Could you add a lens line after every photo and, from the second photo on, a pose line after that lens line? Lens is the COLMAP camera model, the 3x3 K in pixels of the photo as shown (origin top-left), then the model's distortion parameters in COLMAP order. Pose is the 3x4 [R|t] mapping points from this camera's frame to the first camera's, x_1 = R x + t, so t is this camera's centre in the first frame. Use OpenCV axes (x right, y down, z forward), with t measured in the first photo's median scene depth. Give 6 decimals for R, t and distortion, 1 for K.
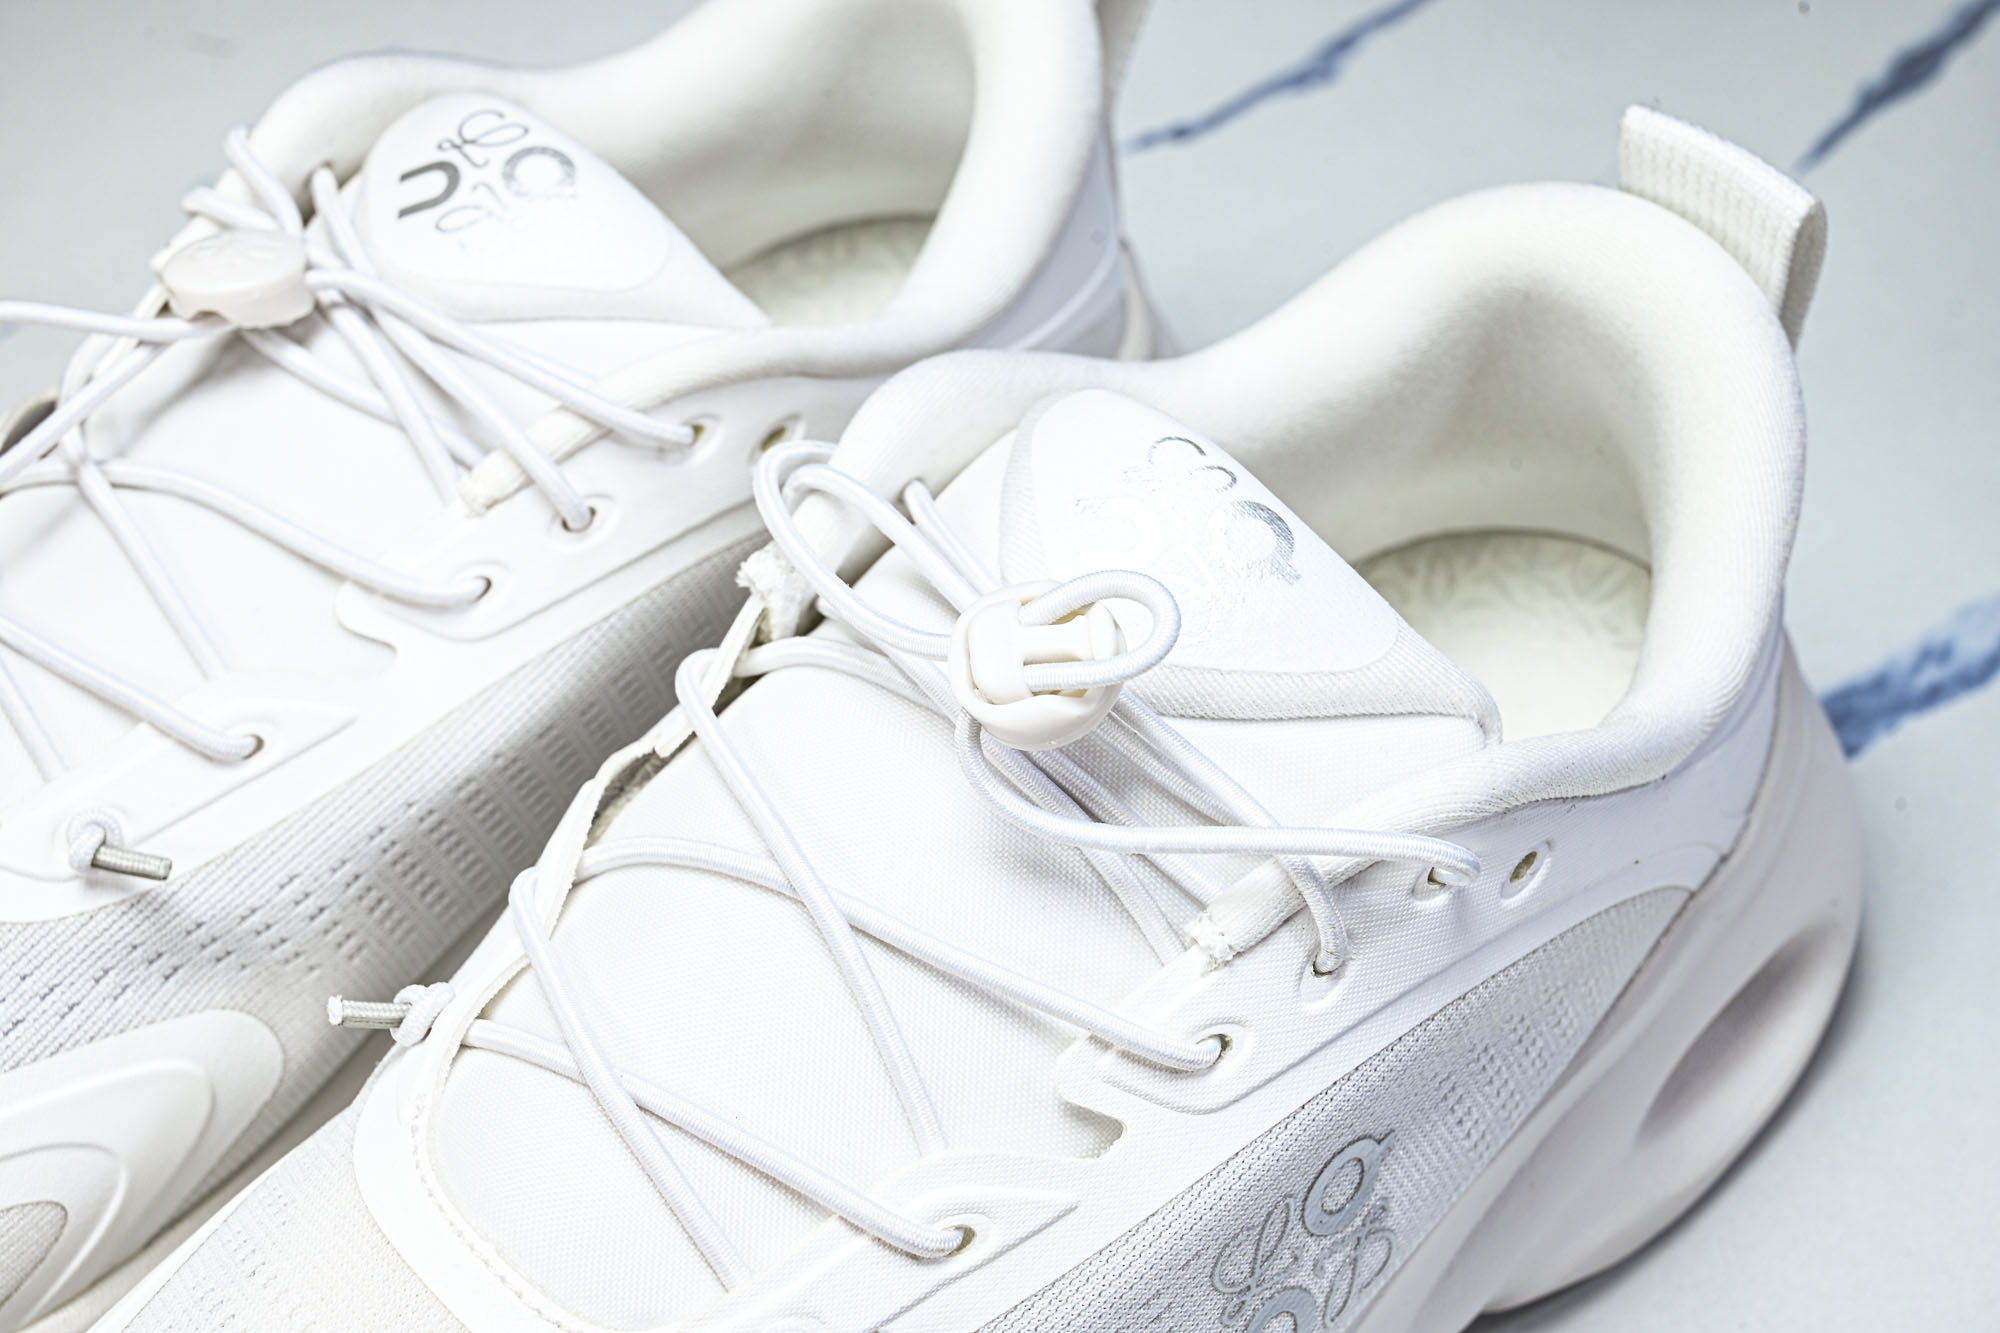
lens RADIAL K [[3291.5, 0, 996.2], [0, 3291.5, 669.9], [0, 0, 1]] dist [0.001259, 0.000000]
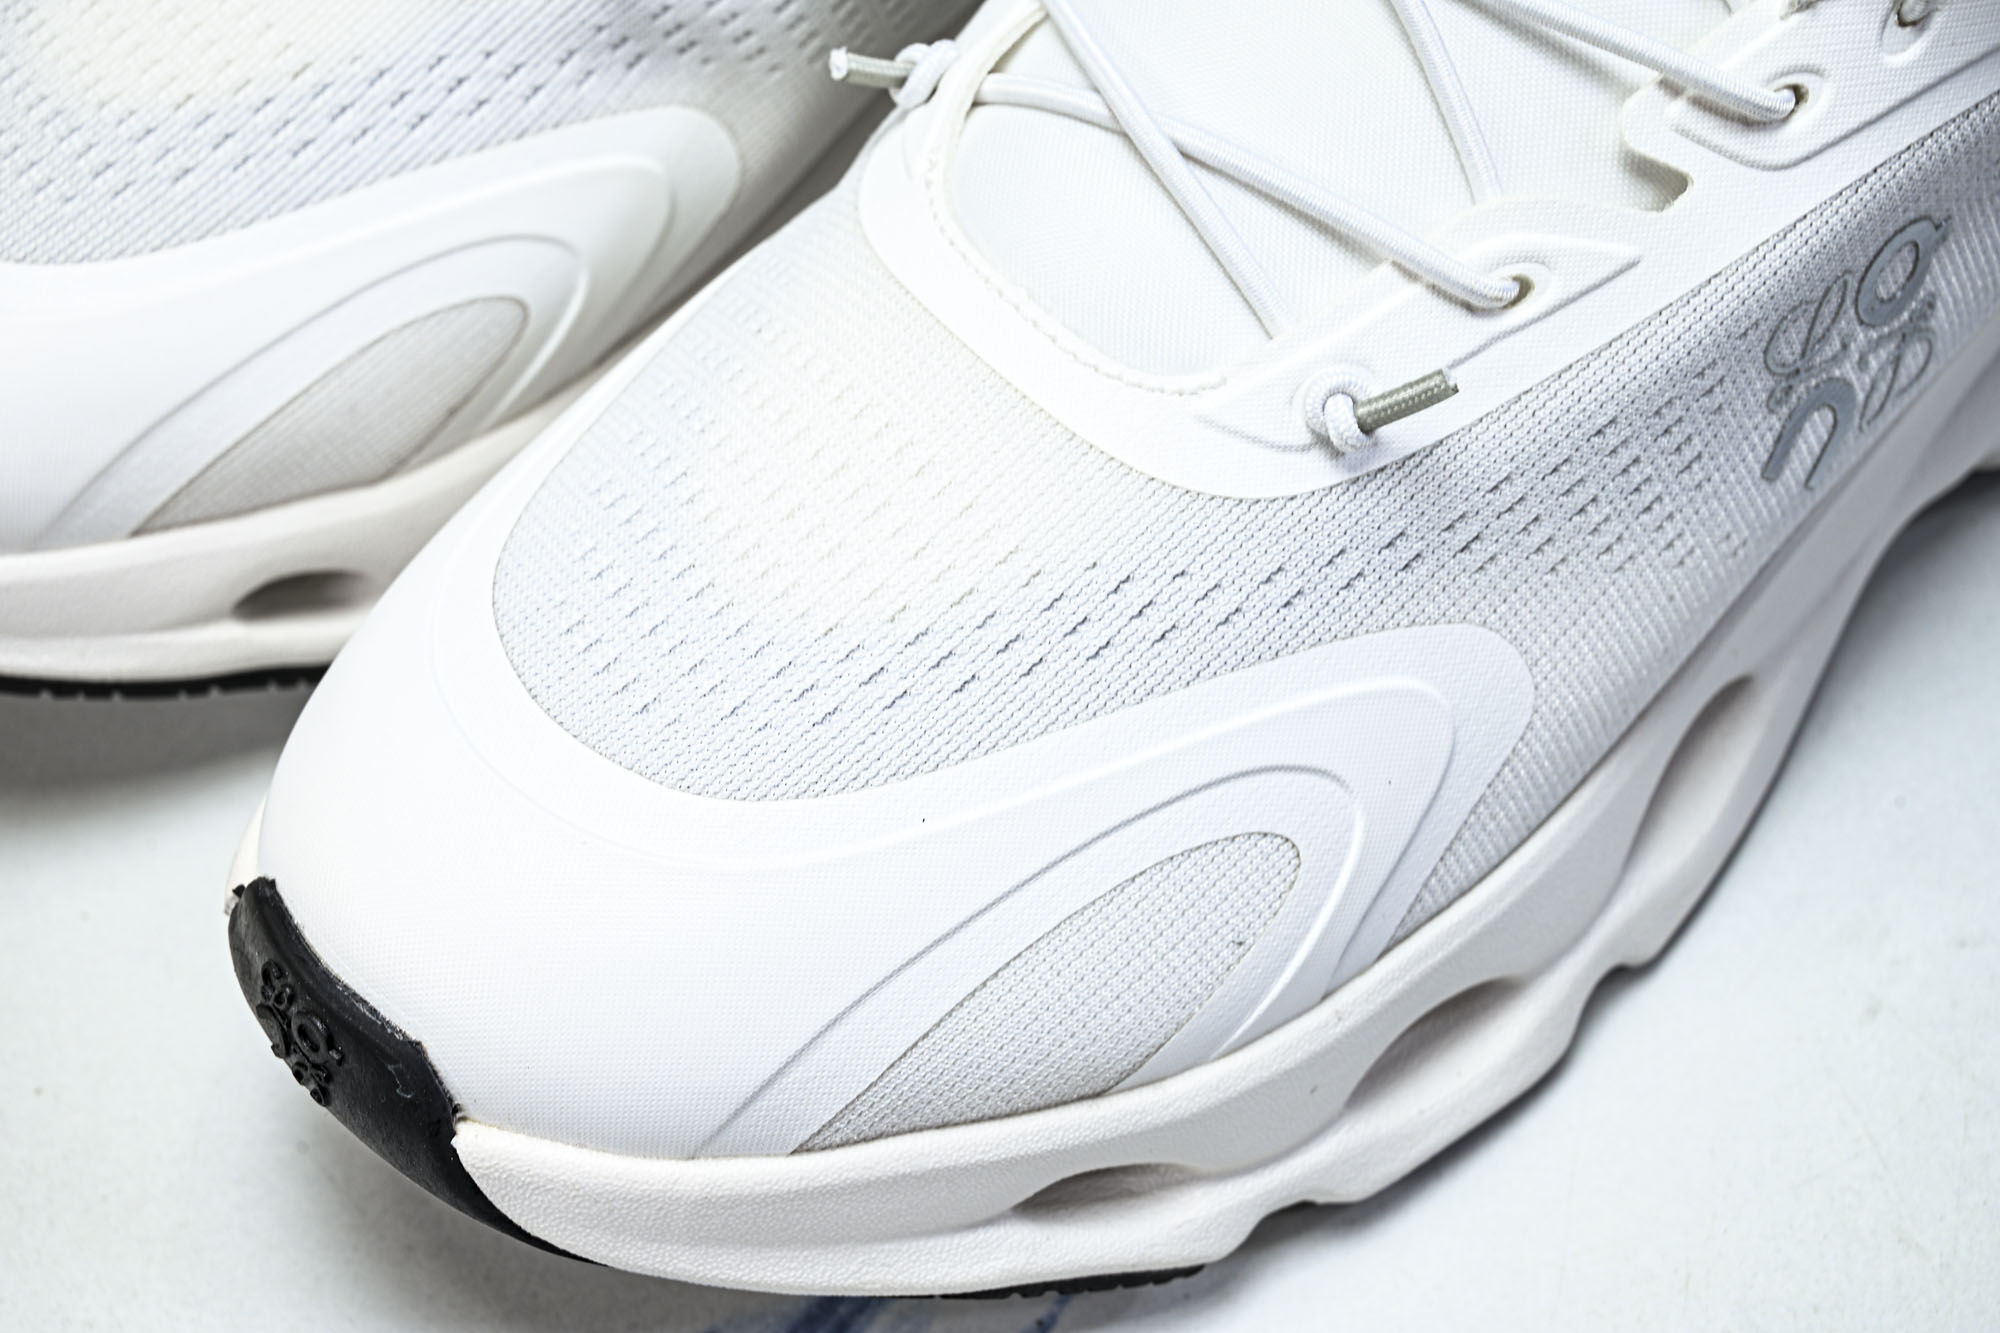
lens RADIAL K [[3291.5, 0, 1000.9], [0, 3291.5, 663.0], [0, 0, 1]] dist [0.001259, 0.000000]
pose [[0.999158, 0.021893, -0.034689, -0.114166], [-0.016756, 0.989724, 0.142002, 0.134937], [0.037441, -0.141302, 0.989258, 0.037860]]
